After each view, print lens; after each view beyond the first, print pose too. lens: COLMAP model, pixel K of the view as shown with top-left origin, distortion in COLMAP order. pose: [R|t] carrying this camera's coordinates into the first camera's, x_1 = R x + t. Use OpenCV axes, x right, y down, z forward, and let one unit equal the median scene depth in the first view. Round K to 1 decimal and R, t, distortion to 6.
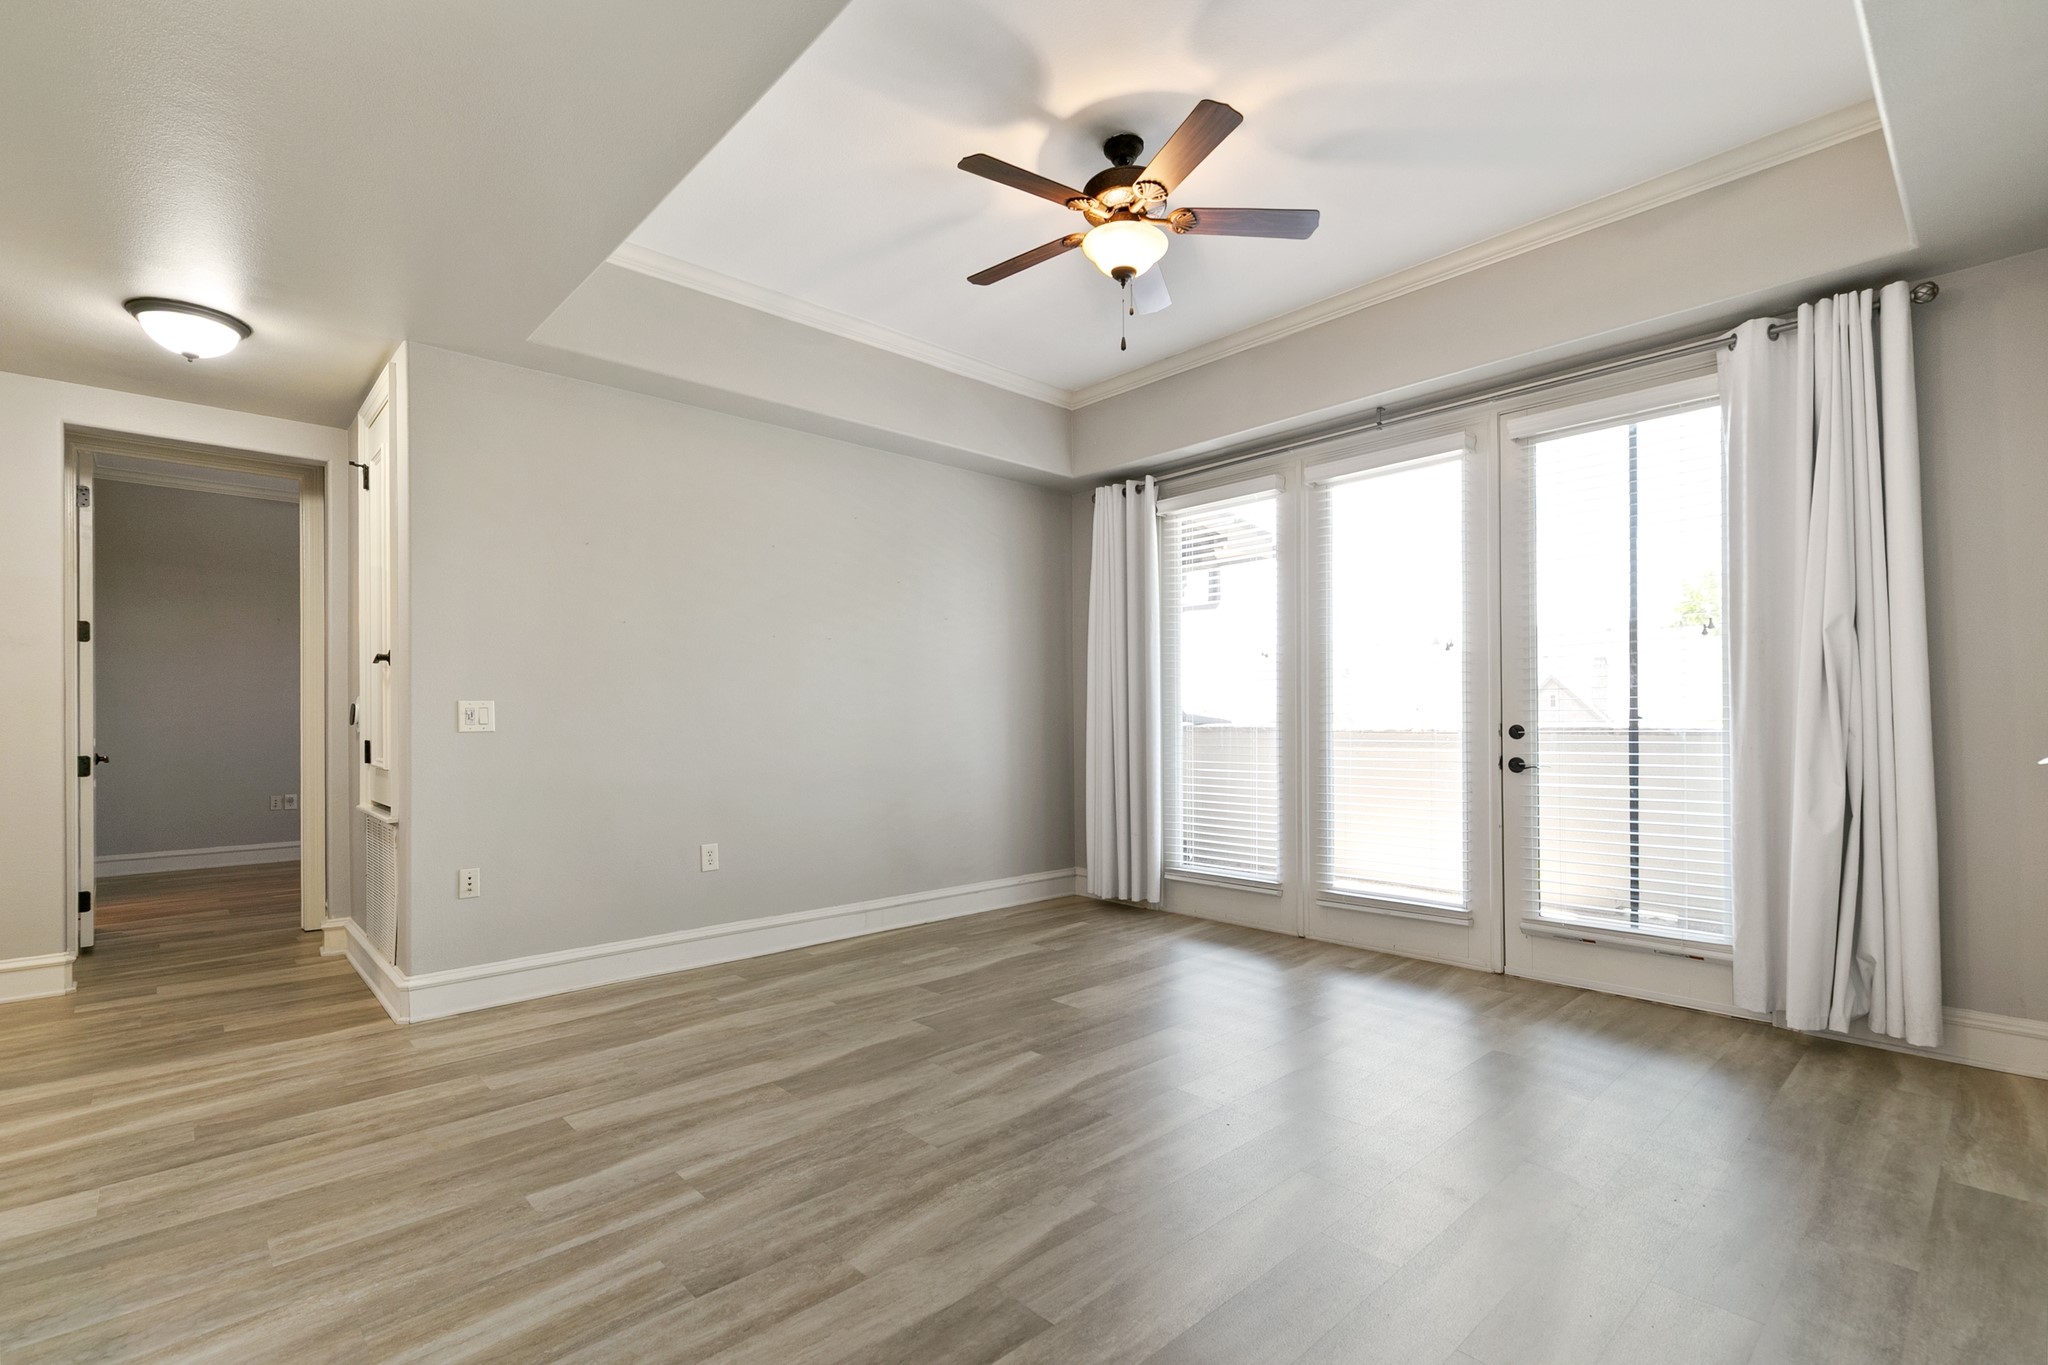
lens RADIAL K [[930.8, 0, 1018.1], [0, 930.8, 721.0], [0, 0, 1]] dist [0.006941, -0.000407]
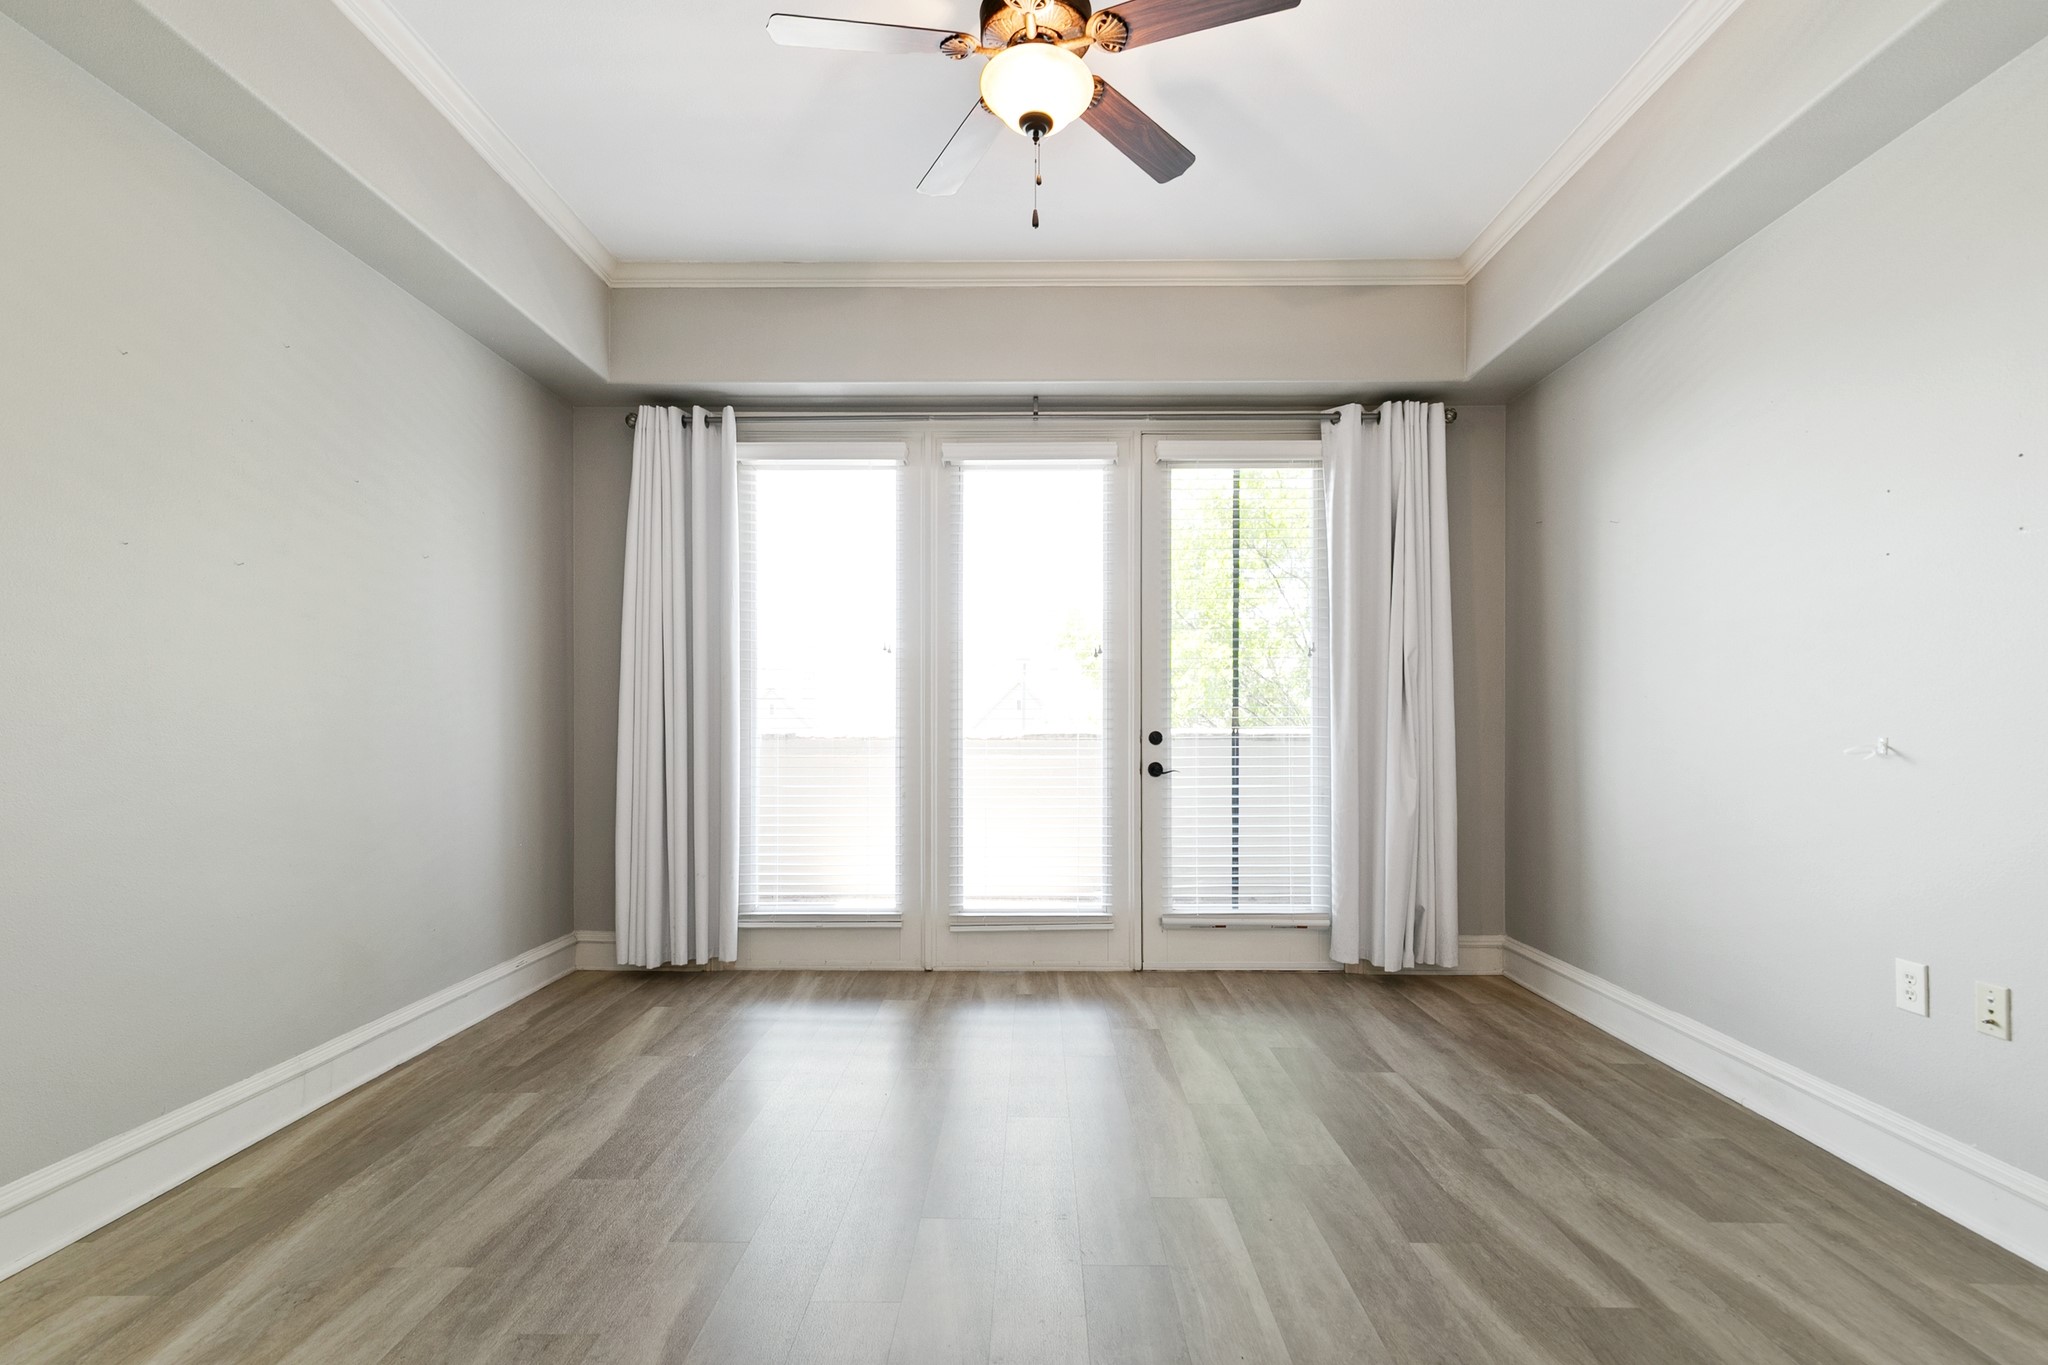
lens RADIAL K [[940.1, 0, 1027.2], [0, 940.1, 727.3], [0, 0, 1]] dist [0.010103, -0.000810]
pose [[0.683986, 0.003009, 0.729489, -0.340197], [-0.003949, 0.999992, -0.000422, 0.000331], [-0.729485, -0.002592, 0.683992, 0.379275]]
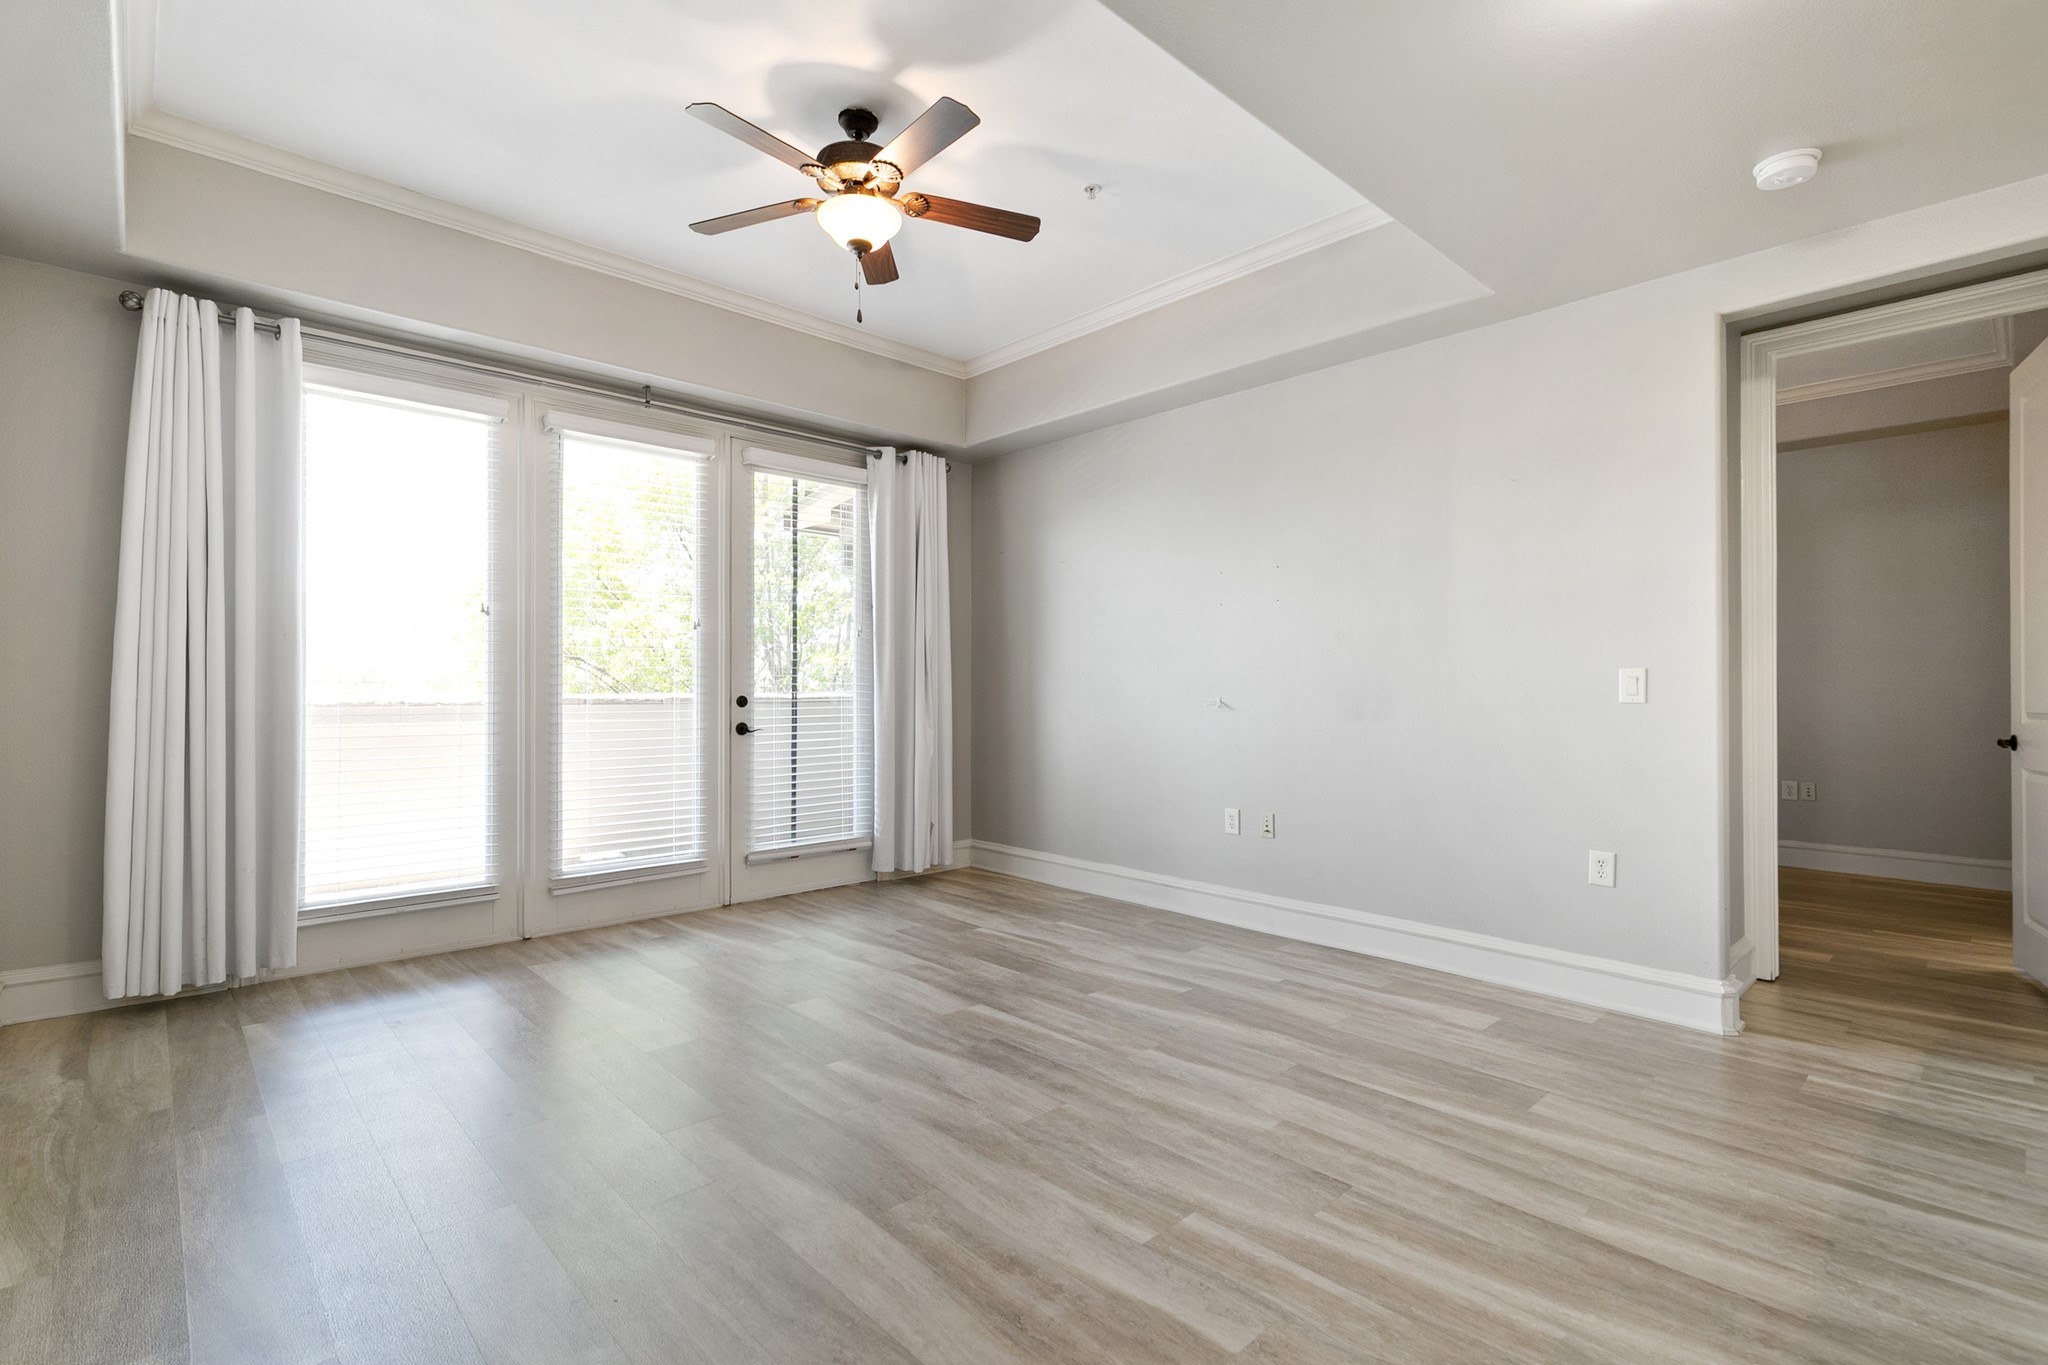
lens RADIAL K [[936.3, 0, 1011.2], [0, 936.3, 687.2], [0, 0, 1]] dist [0.010088, -0.000090]
pose [[0.002707, 0.007728, 0.999966, -0.690884], [-0.002017, 0.999968, -0.007723, 0.001570], [-0.999994, -0.001996, 0.002723, 0.644773]]
